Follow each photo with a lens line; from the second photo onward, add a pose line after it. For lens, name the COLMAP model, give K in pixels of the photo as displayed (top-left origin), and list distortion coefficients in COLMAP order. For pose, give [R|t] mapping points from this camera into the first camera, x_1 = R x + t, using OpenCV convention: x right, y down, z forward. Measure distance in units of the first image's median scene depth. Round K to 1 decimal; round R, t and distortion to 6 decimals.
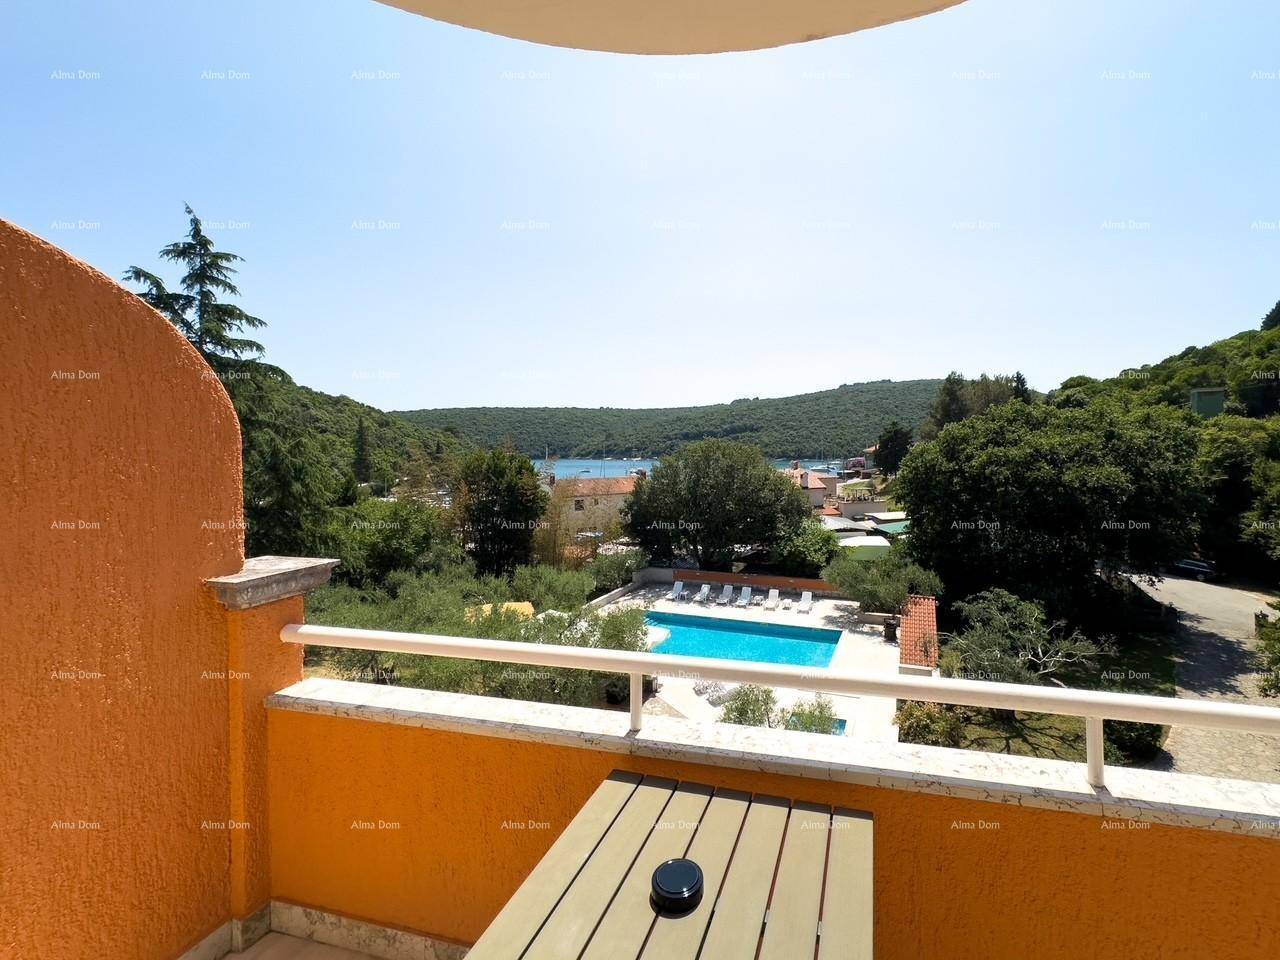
lens RADIAL K [[531.6, 0, 722.6], [0, 531.6, 476.0], [0, 0, 1]] dist [-0.001765, 0.000108]
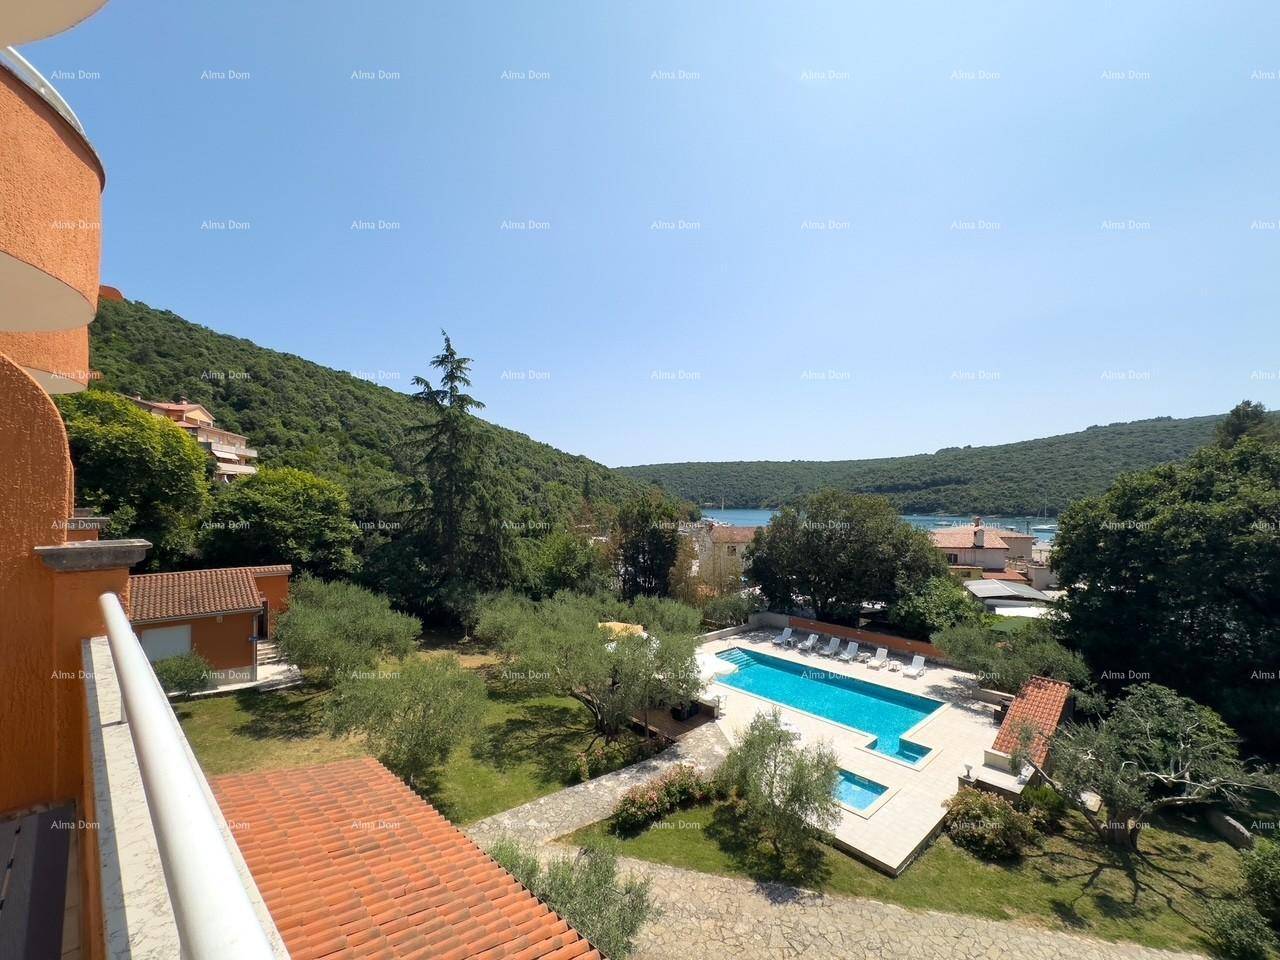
lens RADIAL K [[510.1, 0, 655.1], [0, 510.1, 530.3], [0, 0, 1]] dist [0.003789, 0.000167]
pose [[0.885997, 0.043340, -0.461660, 0.165873], [-0.039960, 0.999055, 0.017101, 0.003491], [0.461965, 0.003297, 0.886892, 0.003492]]
